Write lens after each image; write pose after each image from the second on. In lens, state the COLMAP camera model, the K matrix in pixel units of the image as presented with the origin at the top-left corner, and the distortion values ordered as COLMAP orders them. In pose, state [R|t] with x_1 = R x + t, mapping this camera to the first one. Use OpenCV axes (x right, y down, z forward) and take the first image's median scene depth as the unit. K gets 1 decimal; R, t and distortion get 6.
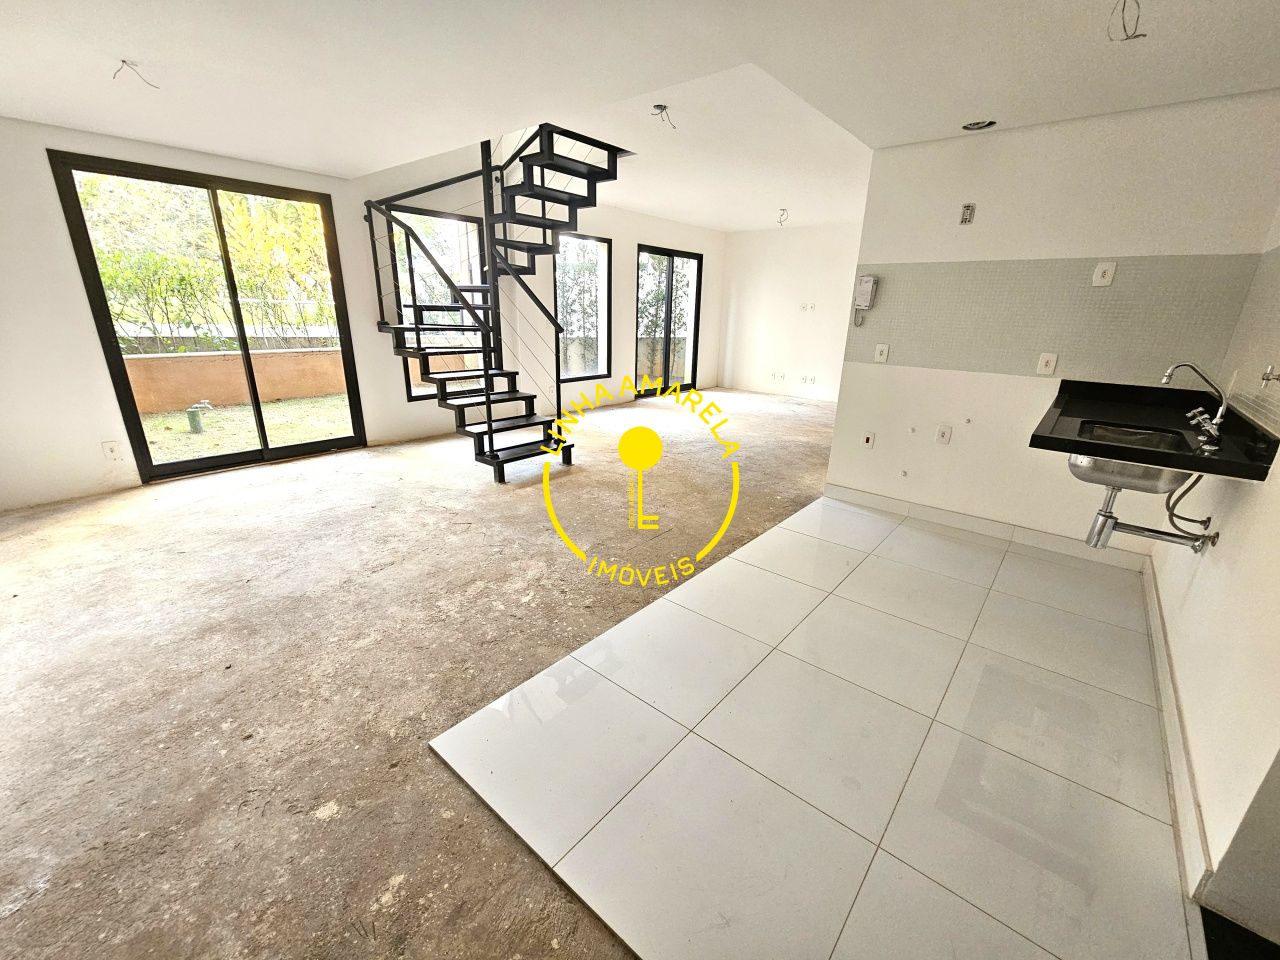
lens RADIAL K [[527.4, 0, 641.3], [0, 527.4, 479.2], [0, 0, 1]] dist [0.001736, 0.000421]
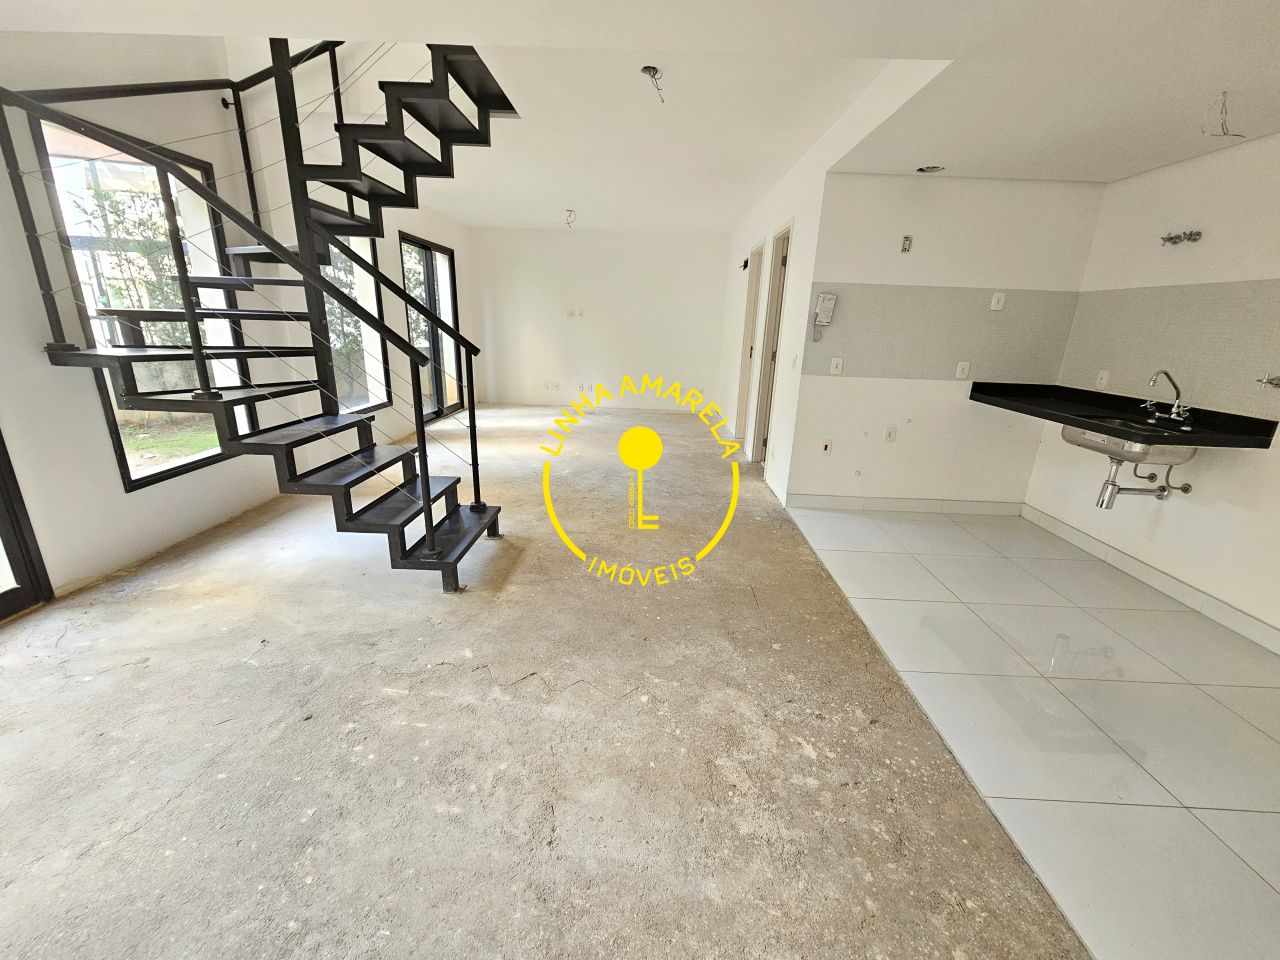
lens RADIAL K [[527.4, 0, 645.1], [0, 527.4, 480.6], [0, 0, 1]] dist [0.001736, 0.000421]
pose [[0.777739, -0.180647, 0.602070, -0.507499], [0.179444, 0.981764, 0.062770, -0.141269], [-0.602430, 0.059219, 0.795972, 0.379302]]
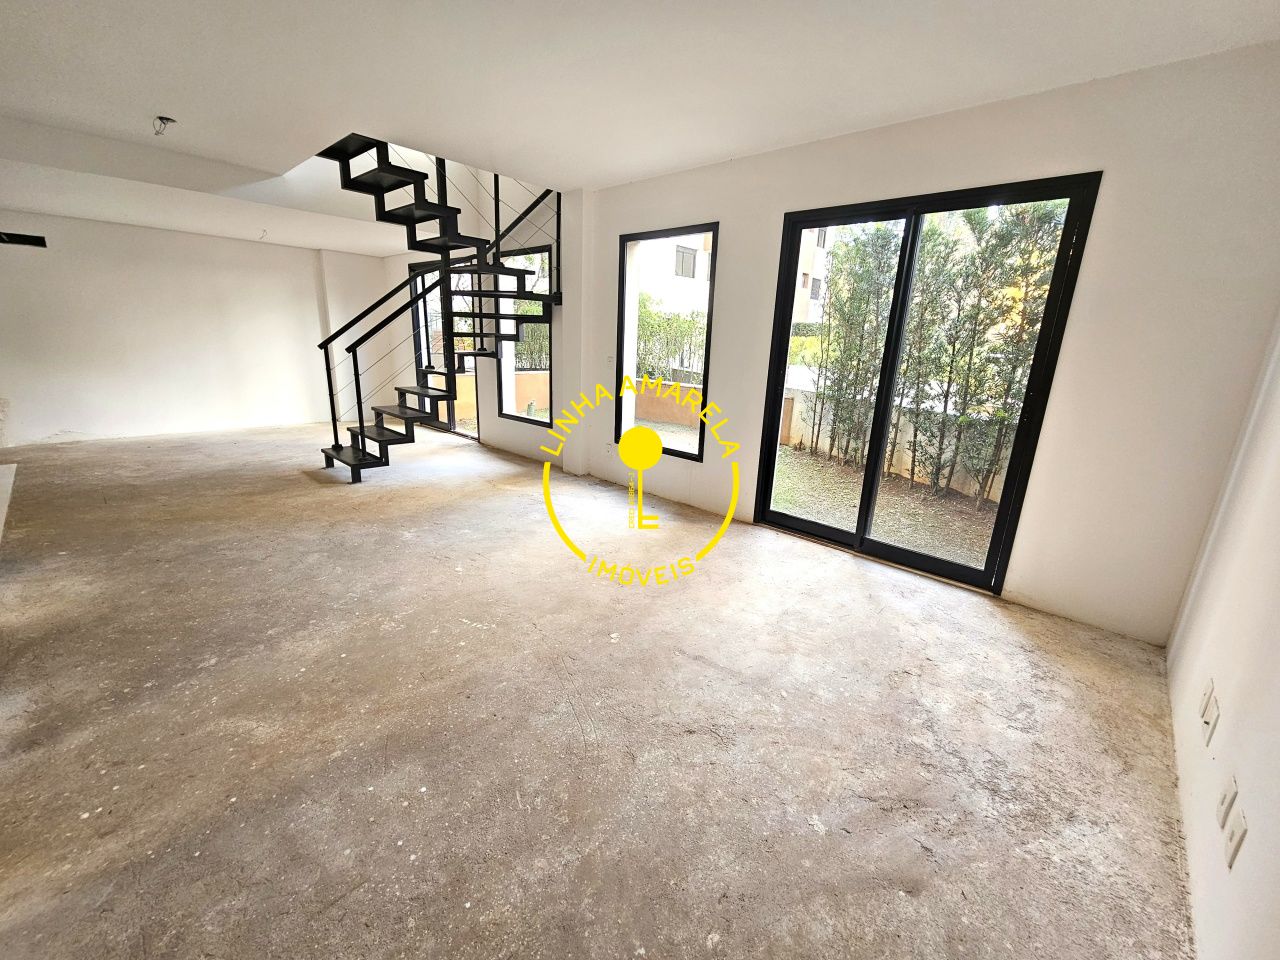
lens RADIAL K [[527.4, 0, 644.9], [0, 527.4, 480.9], [0, 0, 1]] dist [0.001736, 0.000421]
pose [[-0.046566, 0.236545, -0.970504, 1.024667], [-0.345900, 0.907632, 0.237818, -0.584950], [0.937115, 0.346771, 0.039556, 1.871352]]
